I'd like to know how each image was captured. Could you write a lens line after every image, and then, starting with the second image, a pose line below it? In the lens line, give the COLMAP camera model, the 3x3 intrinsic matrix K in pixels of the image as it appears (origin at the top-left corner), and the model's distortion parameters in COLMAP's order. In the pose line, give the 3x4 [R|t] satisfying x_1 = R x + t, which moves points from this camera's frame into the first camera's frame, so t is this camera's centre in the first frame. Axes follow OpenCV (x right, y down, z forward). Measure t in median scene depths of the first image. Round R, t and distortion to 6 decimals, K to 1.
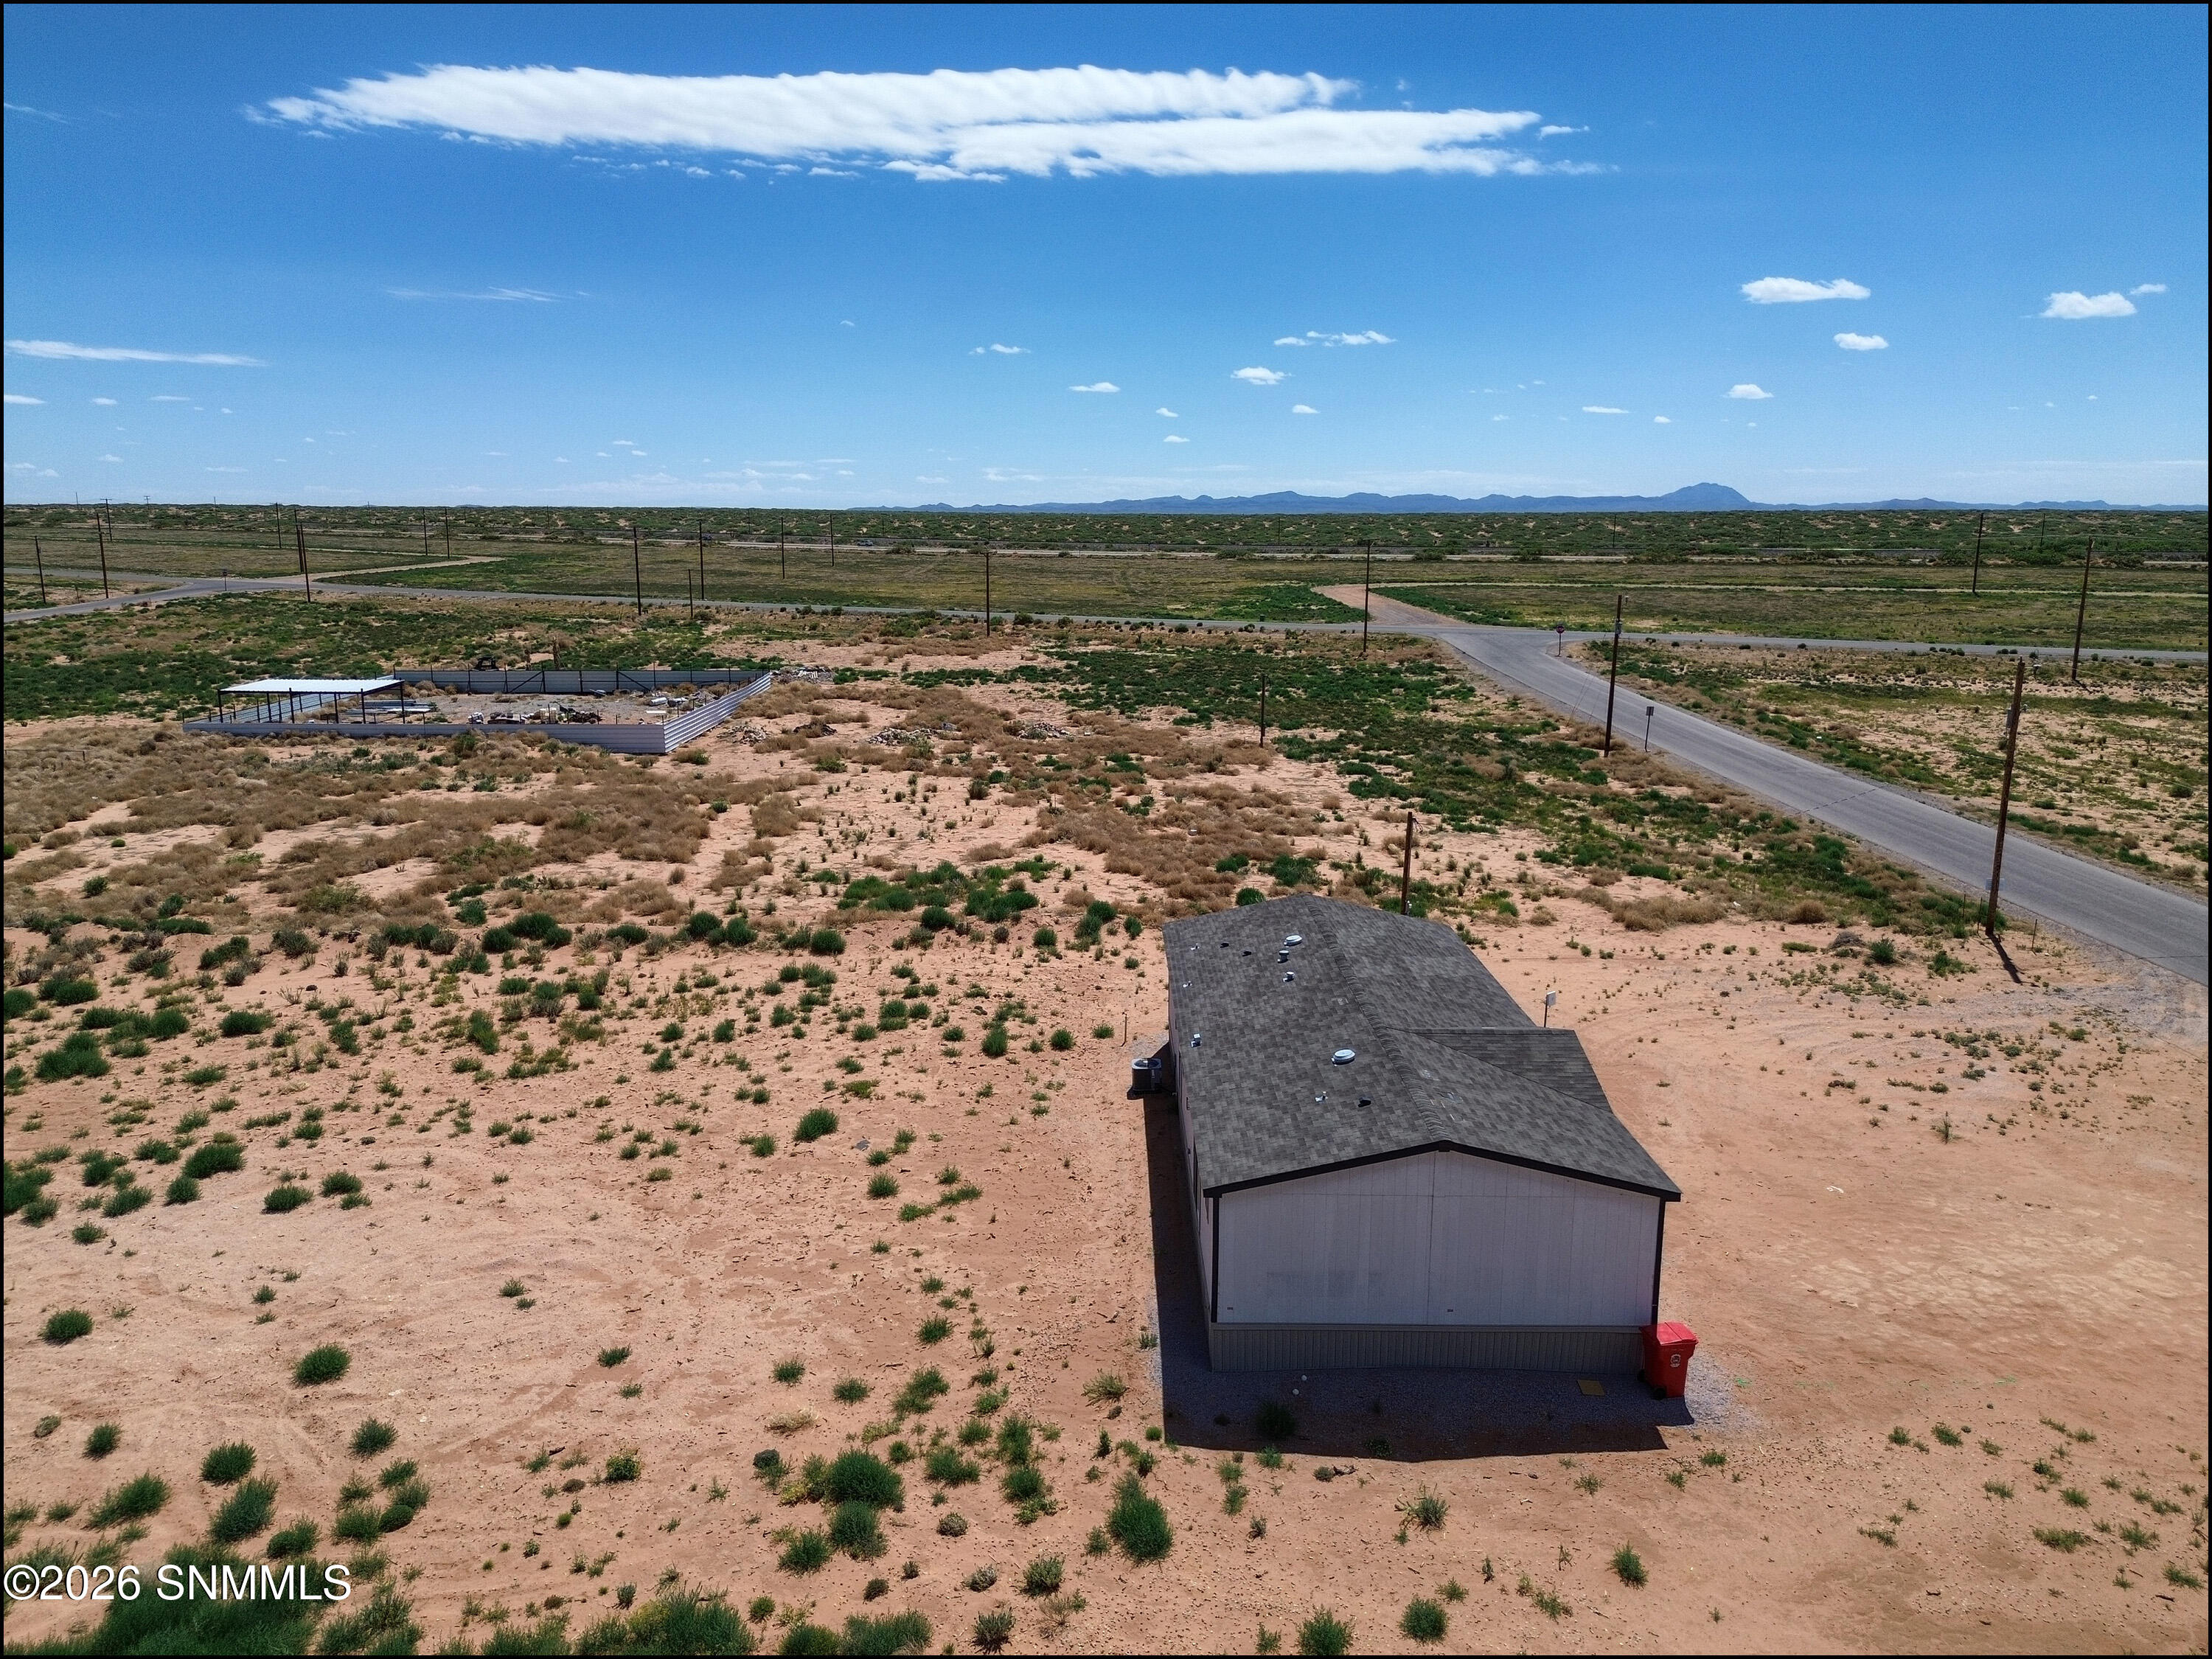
lens RADIAL K [[1563.5, 0, 1110.8], [0, 1563.5, 838.1], [0, 0, 1]] dist [0.064725, -0.055986]
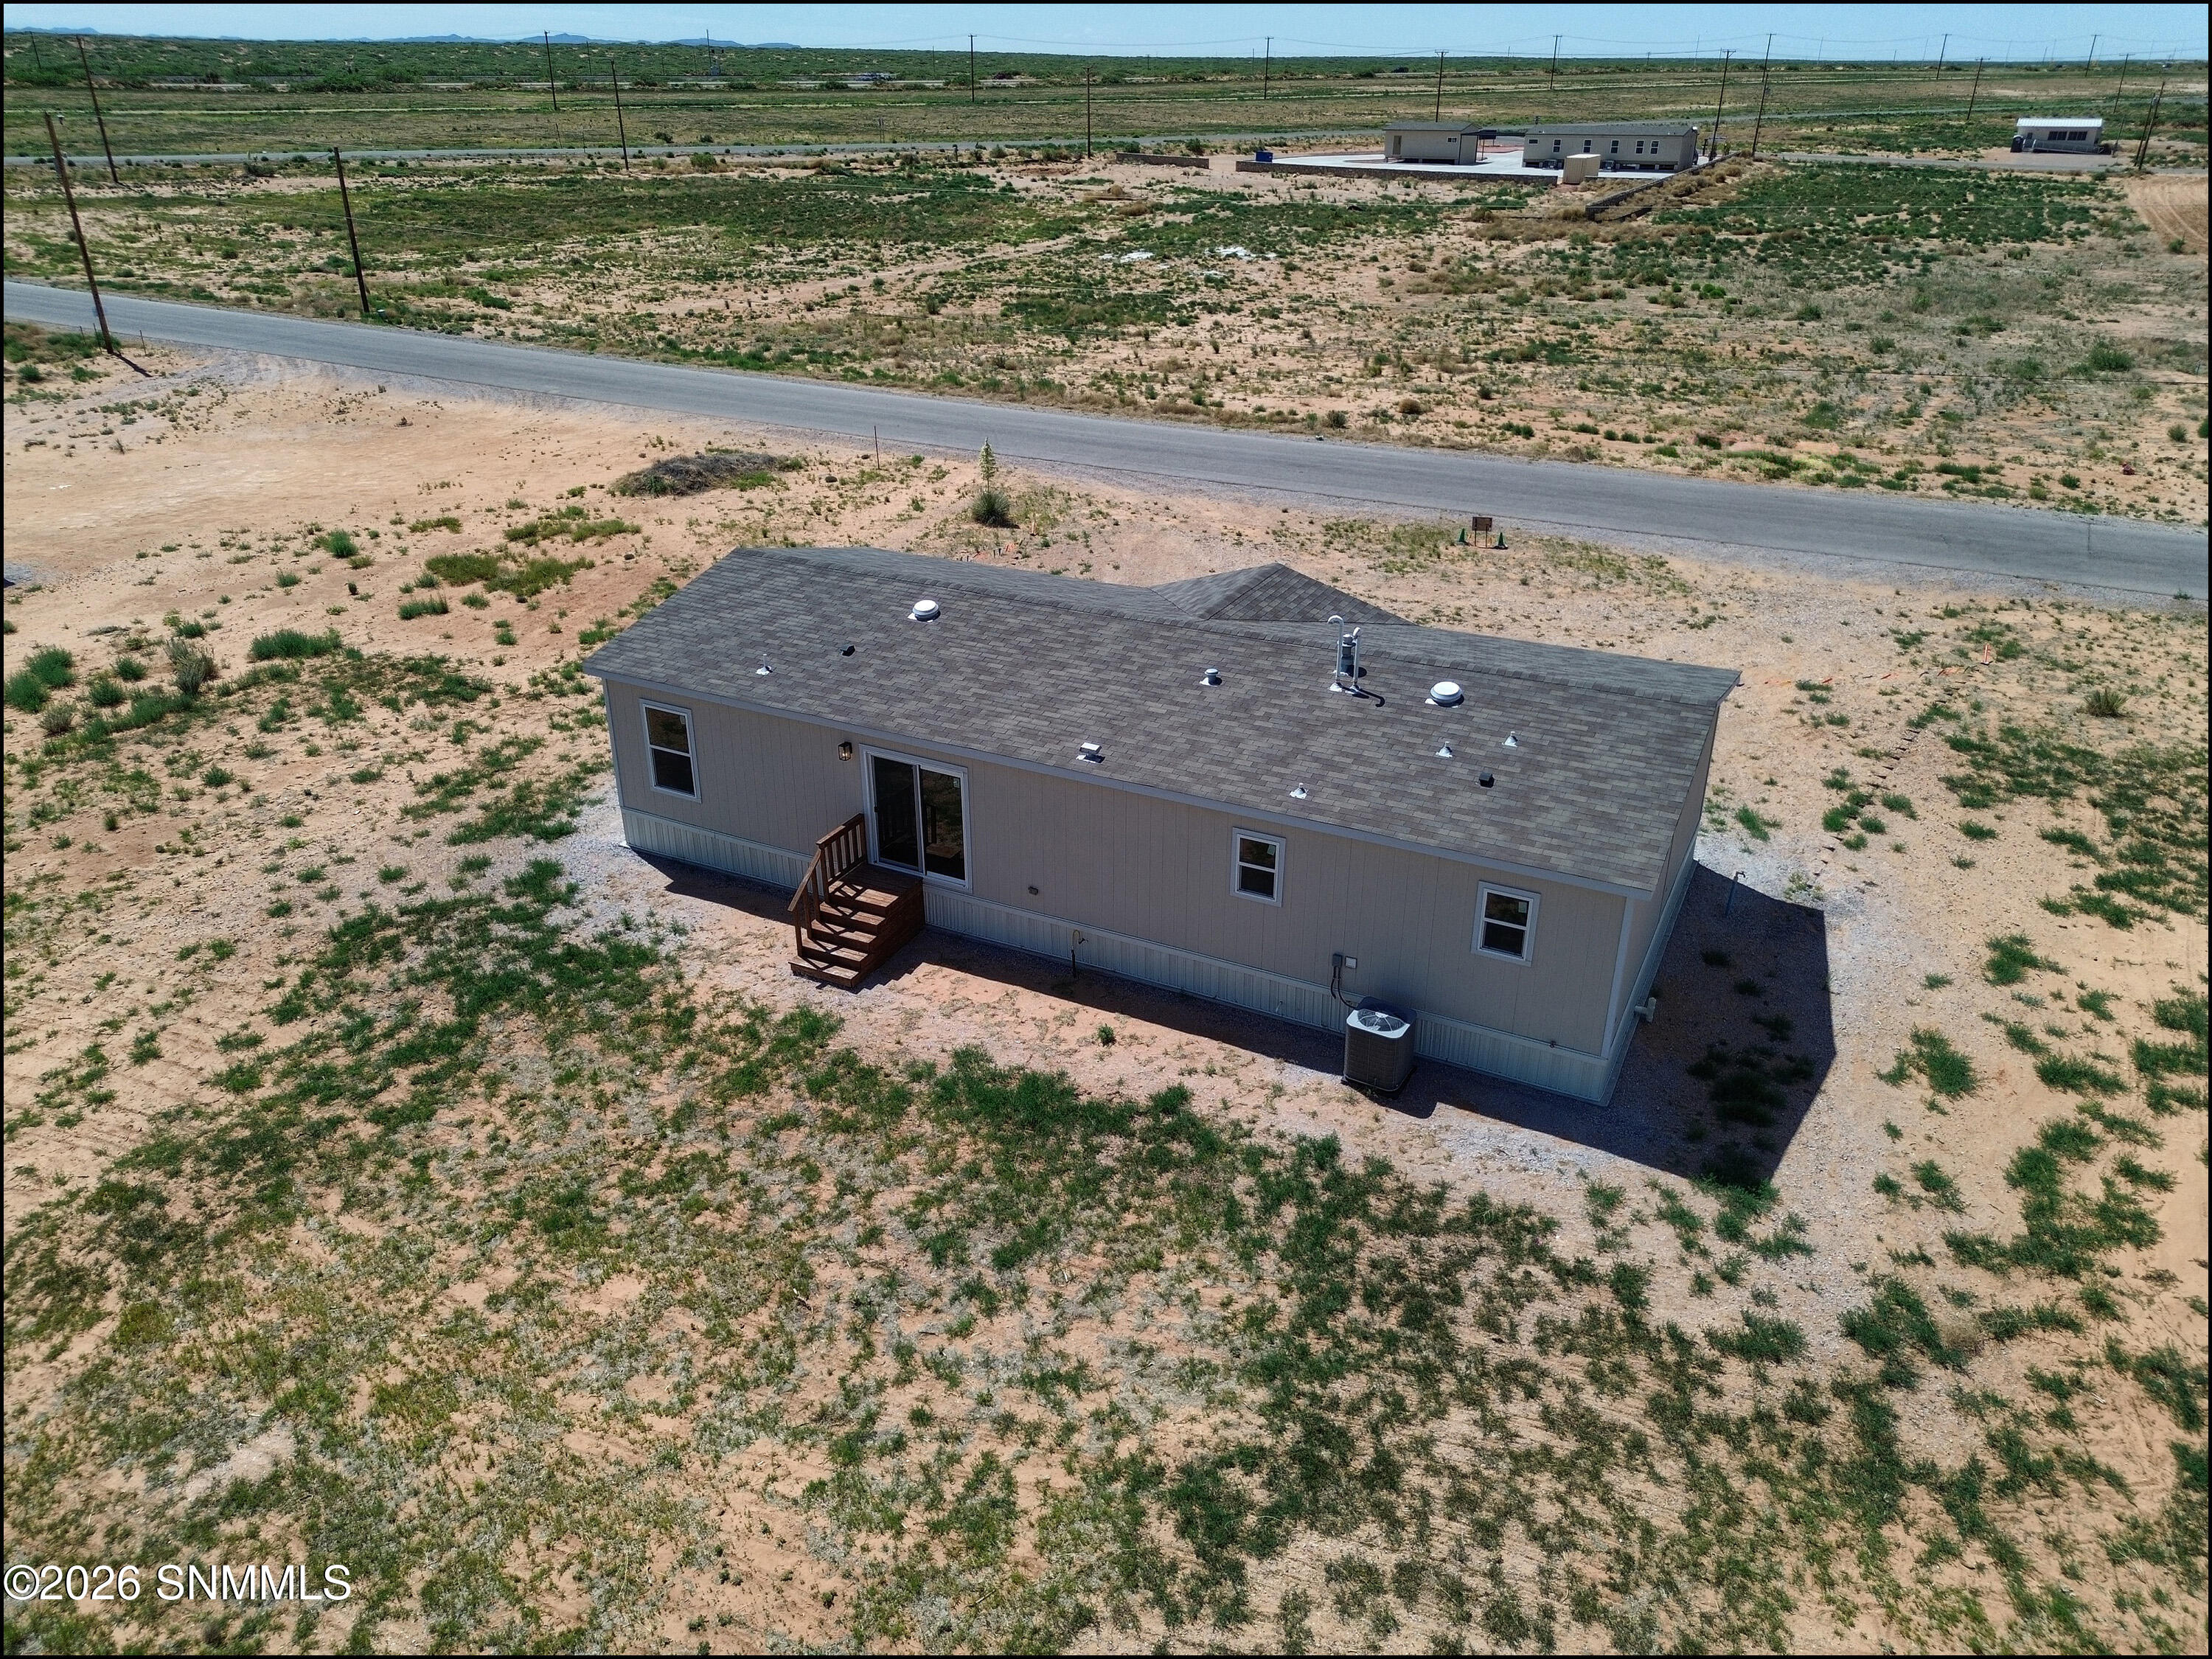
lens RADIAL K [[1563.5, 0, 1108.8], [0, 1563.5, 828.8], [0, 0, 1]] dist [0.064725, -0.055986]
pose [[0.483675, -0.386850, 0.785115, -0.200295], [0.172205, 0.921548, 0.347987, 0.106091], [-0.858140, -0.033111, 0.512347, -0.338320]]
